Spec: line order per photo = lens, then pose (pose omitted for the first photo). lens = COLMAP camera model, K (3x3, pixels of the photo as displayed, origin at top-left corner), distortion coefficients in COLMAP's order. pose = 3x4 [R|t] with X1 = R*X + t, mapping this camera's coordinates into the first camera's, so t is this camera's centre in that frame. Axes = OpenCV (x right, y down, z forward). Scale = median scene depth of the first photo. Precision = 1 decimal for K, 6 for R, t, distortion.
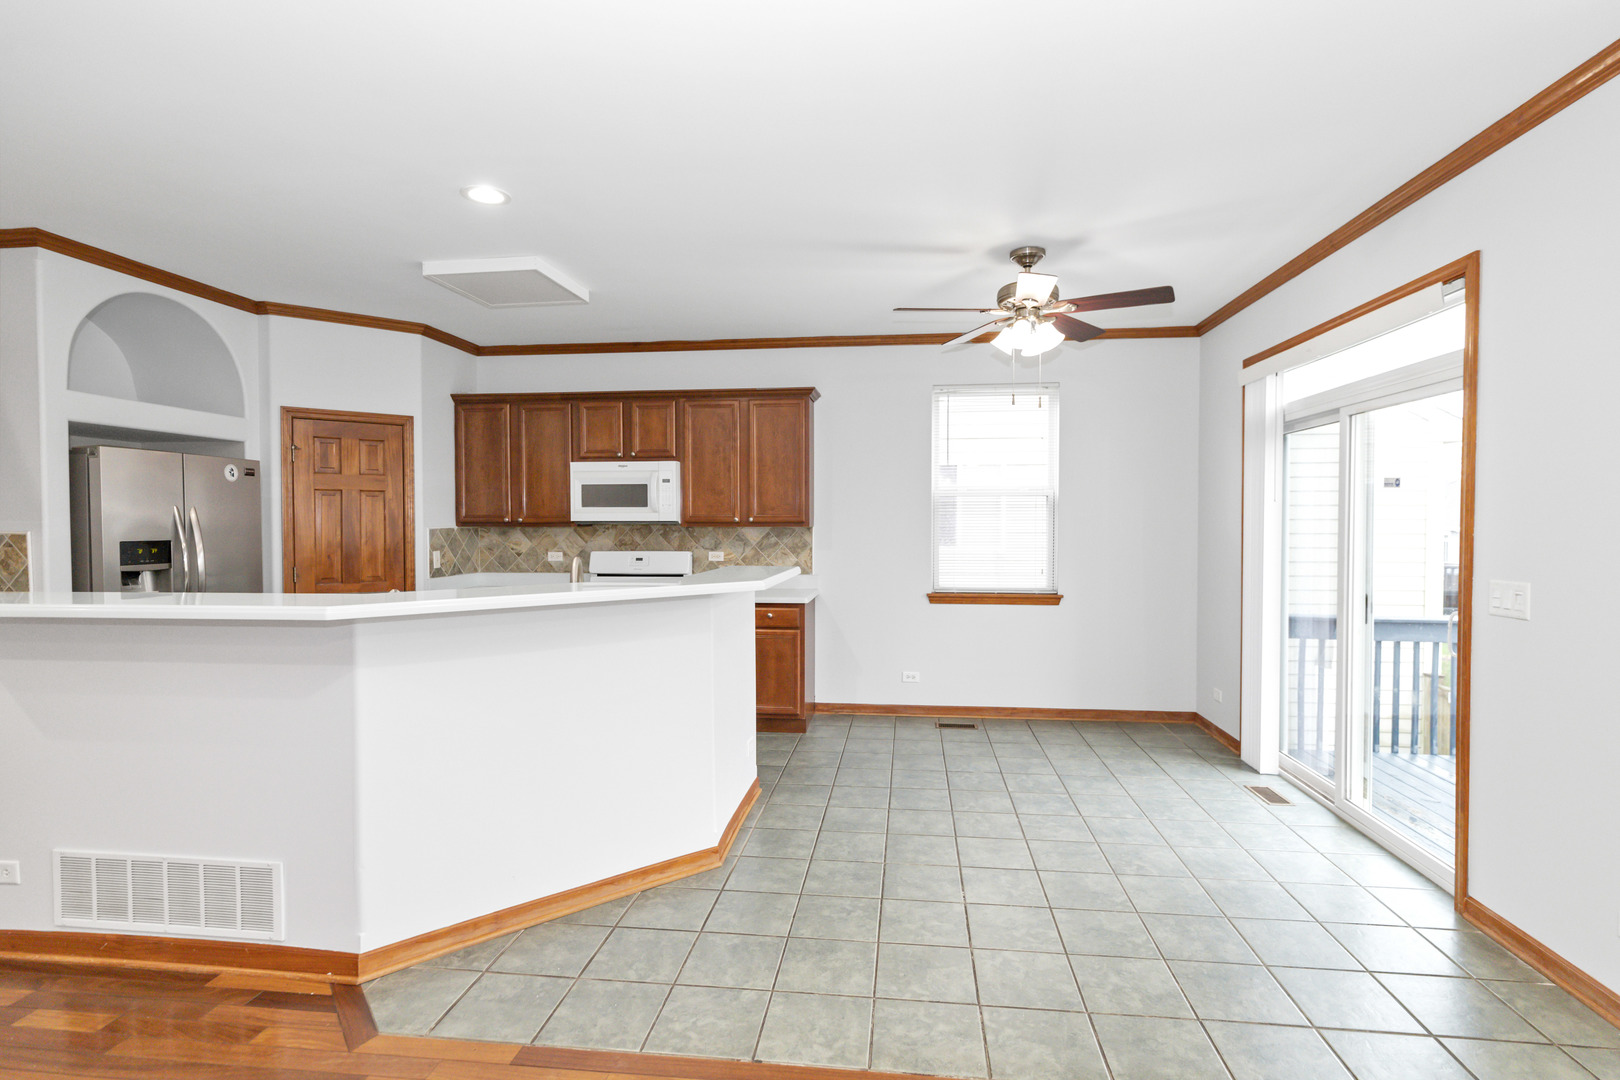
lens RADIAL K [[792.6, 0, 830.2], [0, 792.6, 539.4], [0, 0, 1]] dist [-0.007251, 0.001966]
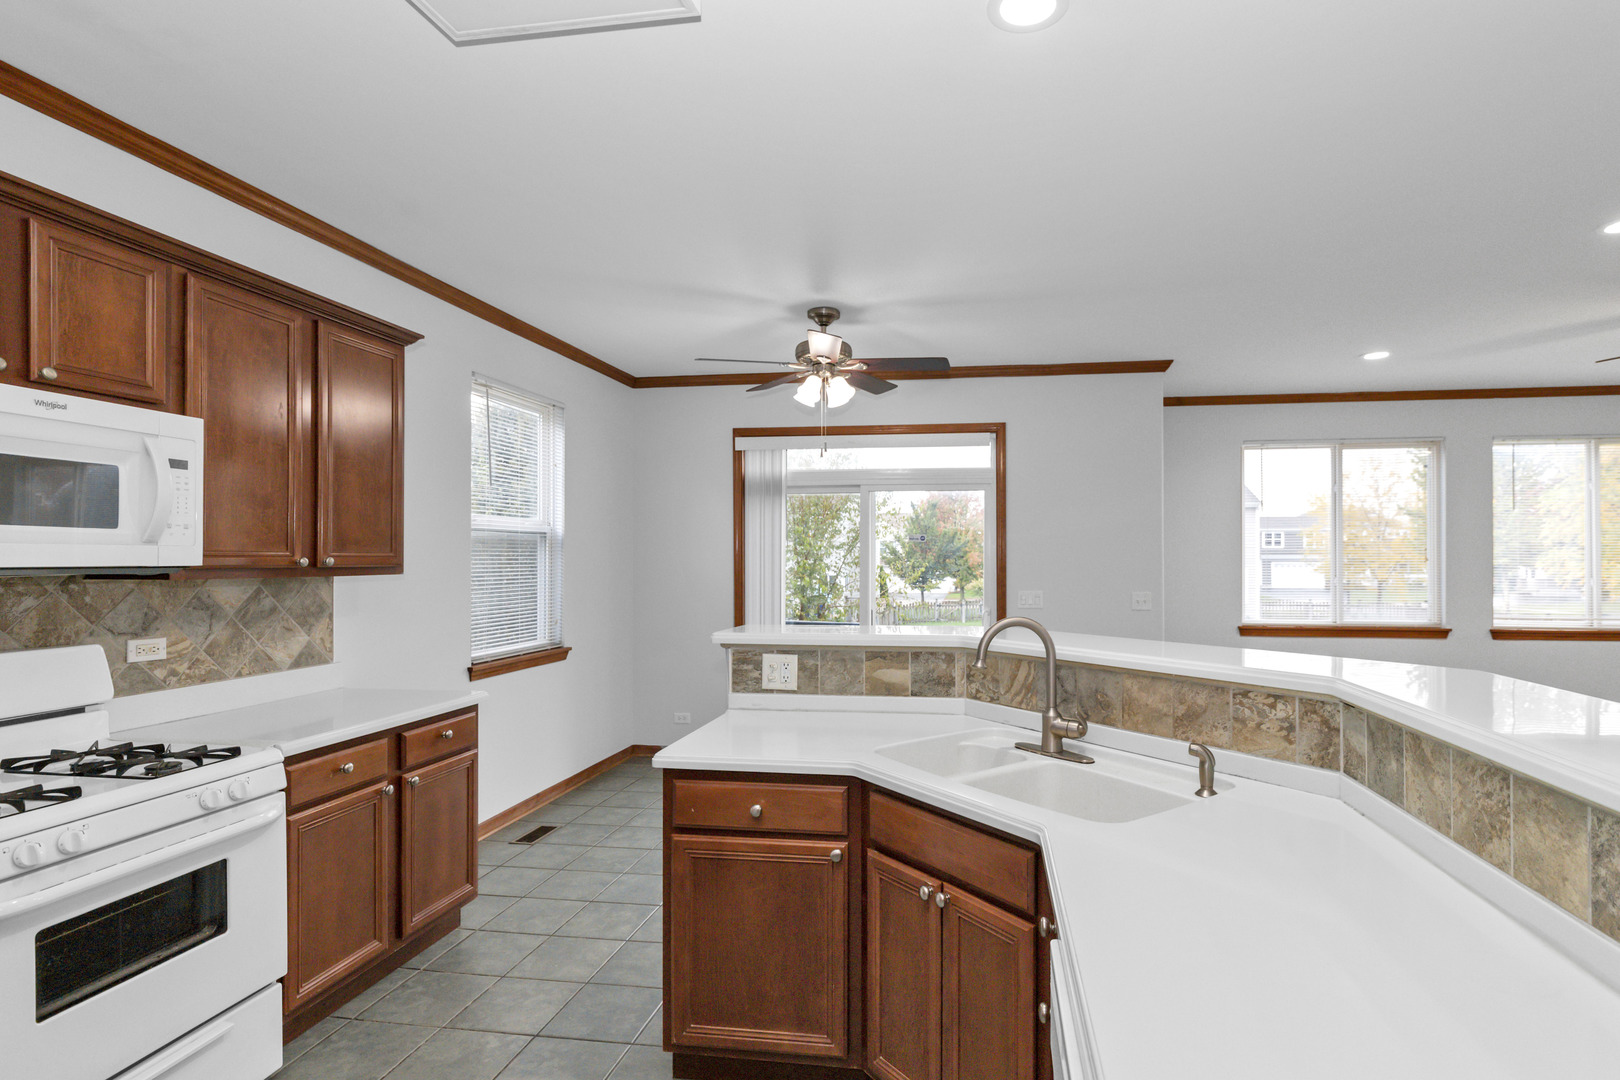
lens RADIAL K [[792.6, 0, 835.8], [0, 792.6, 559.5], [0, 0, 1]] dist [-0.007251, 0.001966]
pose [[0.057918, 0.000422, 0.998321, -0.570602], [0.026041, 0.999659, -0.001934, -0.017236], [-0.997982, 0.026109, 0.057887, 0.644211]]
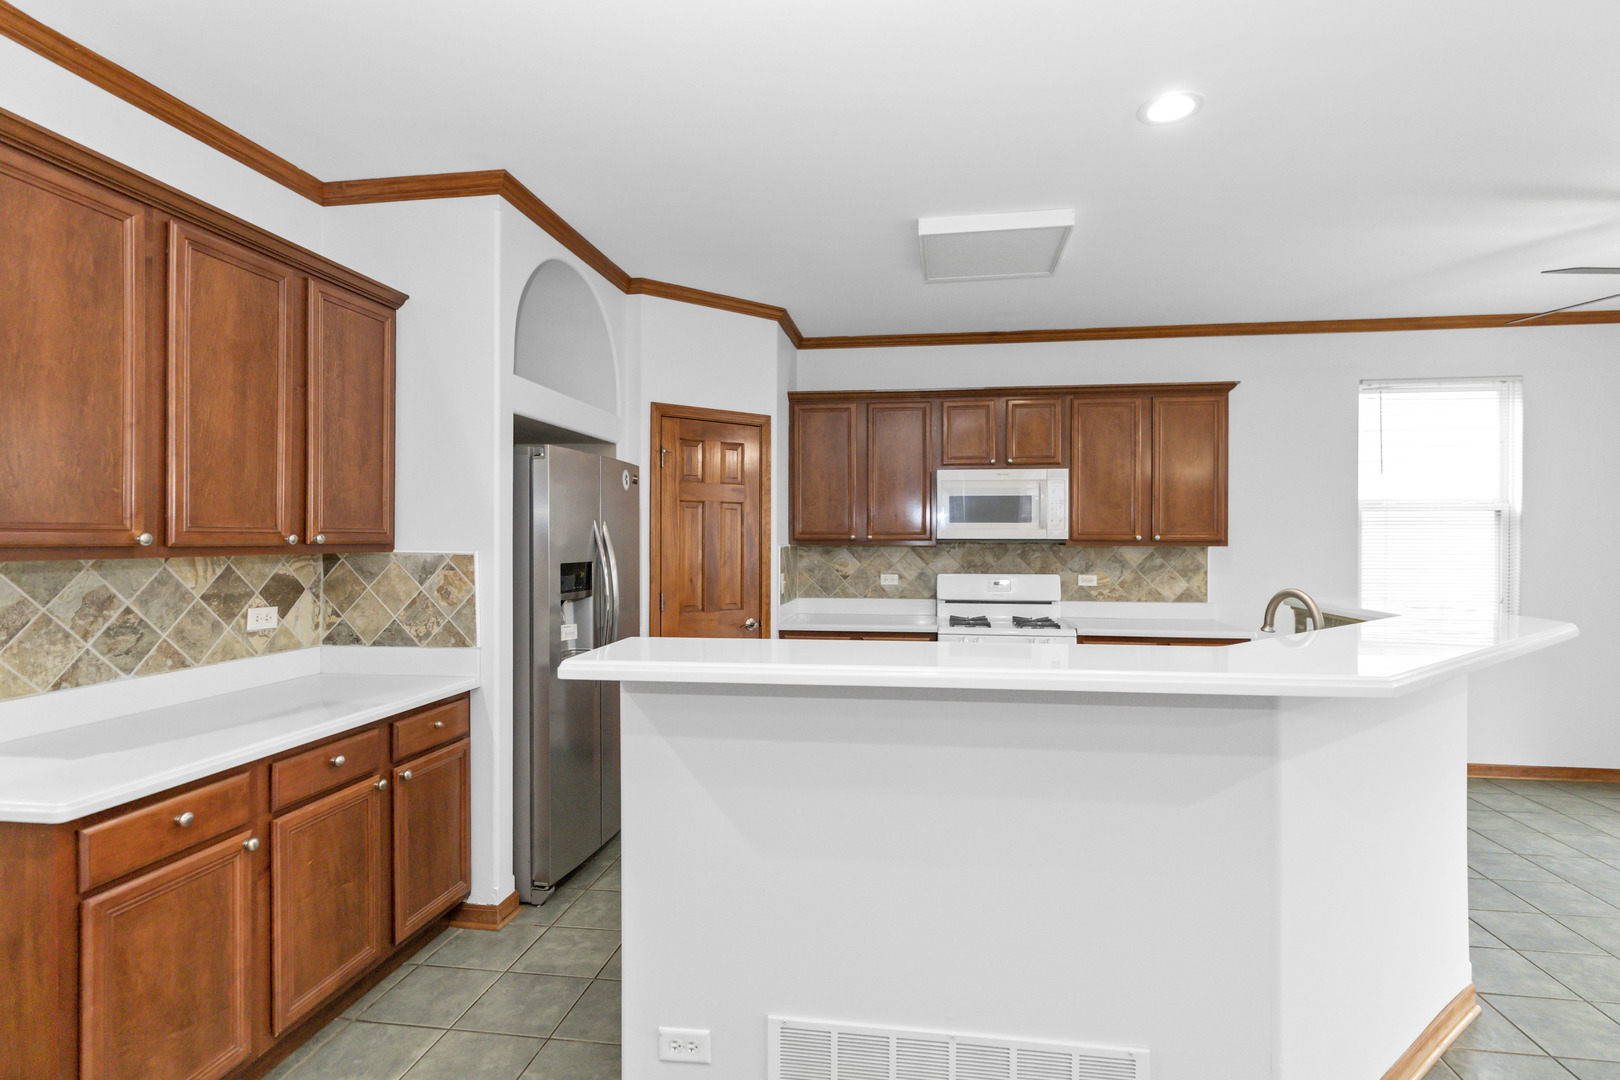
lens RADIAL K [[792.6, 0, 828.7], [0, 792.6, 538.8], [0, 0, 1]] dist [-0.007251, 0.001966]
pose [[0.999437, 0.002895, -0.033435, -0.417294], [-0.003652, 0.999738, -0.022608, -0.003386], [0.033361, 0.022718, 0.999185, 0.140968]]
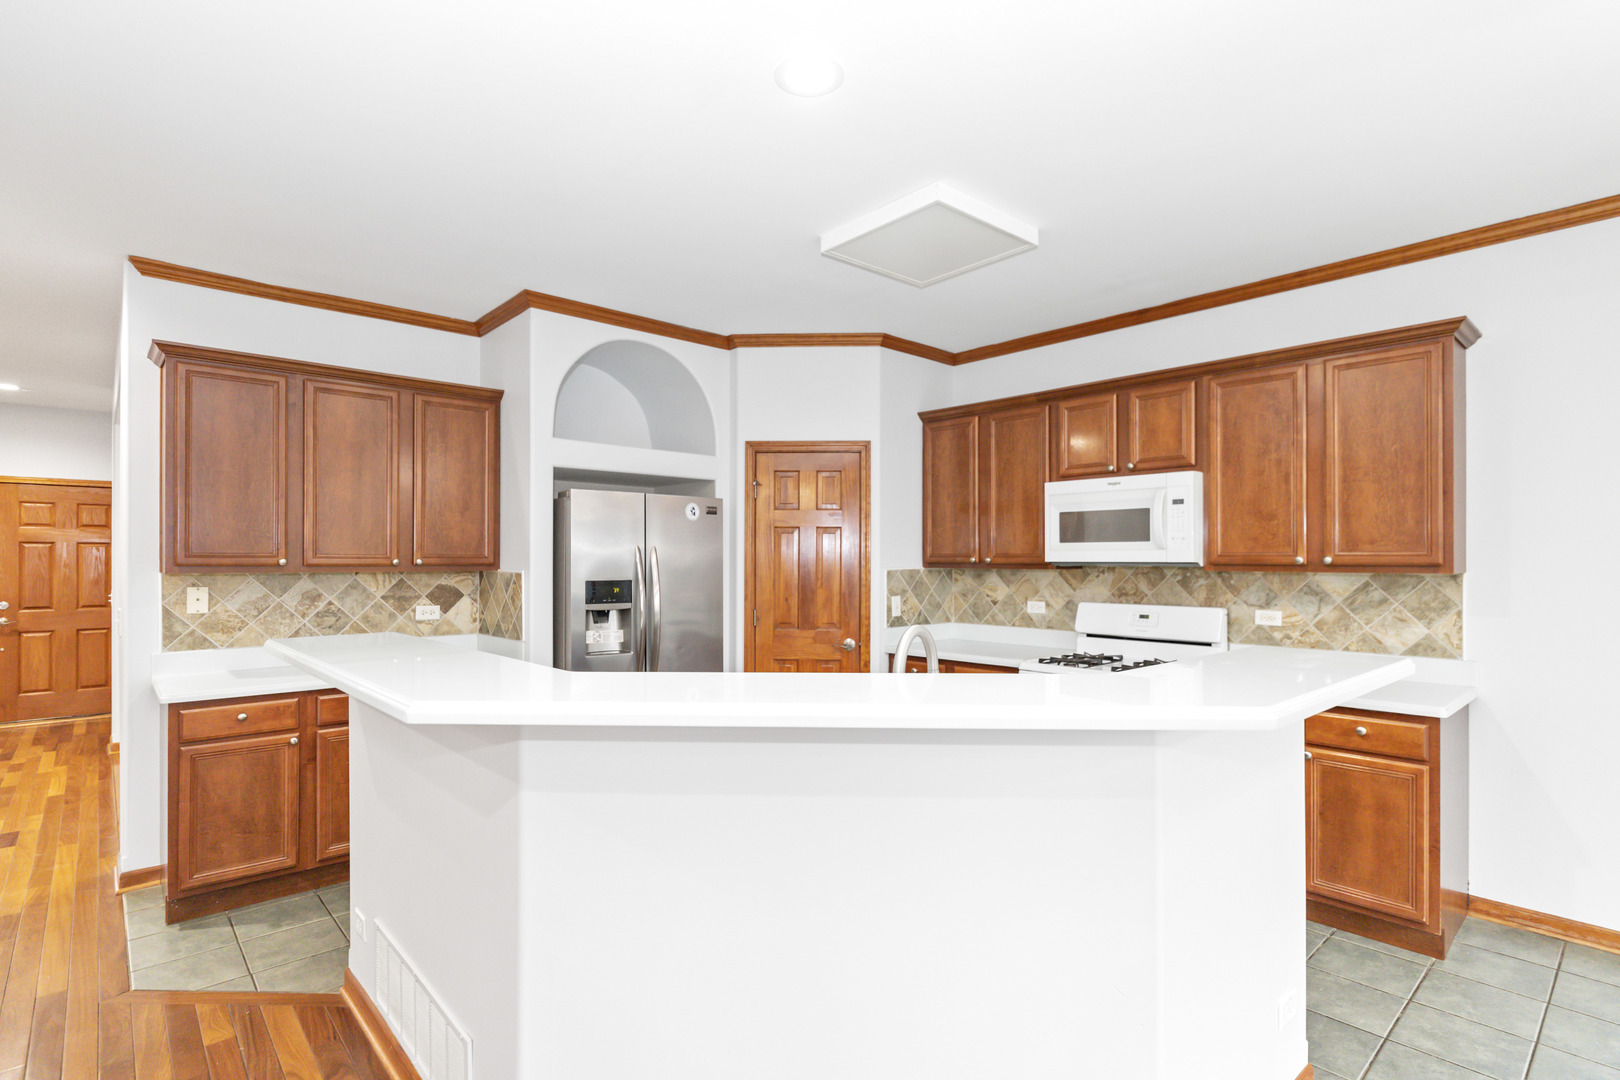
lens RADIAL K [[792.6, 0, 810.5], [0, 792.6, 556.5], [0, 0, 1]] dist [-0.007251, 0.001966]
pose [[0.746283, -0.001019, -0.665627, 0.004783], [-0.017421, 0.999626, -0.021063, -0.008484], [0.665400, 0.027315, 0.745987, 0.295248]]
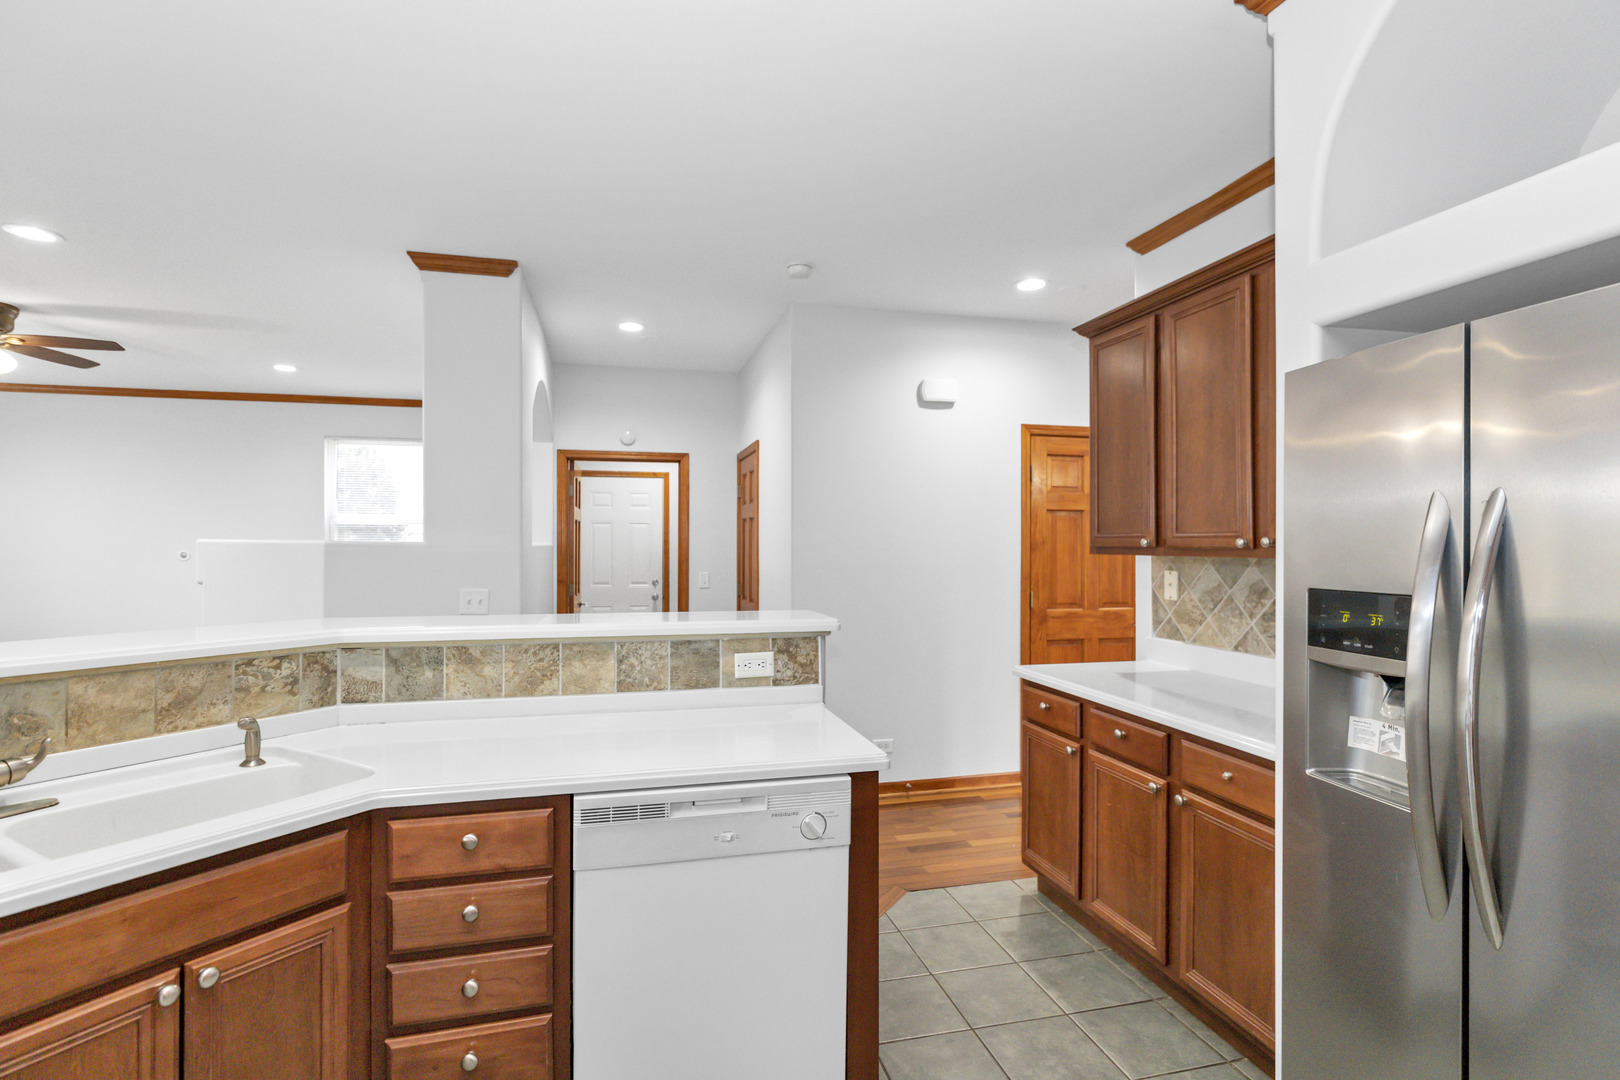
lens RADIAL K [[792.6, 0, 844.2], [0, 792.6, 534.4], [0, 0, 1]] dist [-0.007251, 0.001966]
pose [[-0.927990, -0.002938, -0.372594, -0.356669], [-0.006059, 0.999956, 0.007207, -0.018411], [0.372556, 0.008946, -0.927966, 0.903540]]
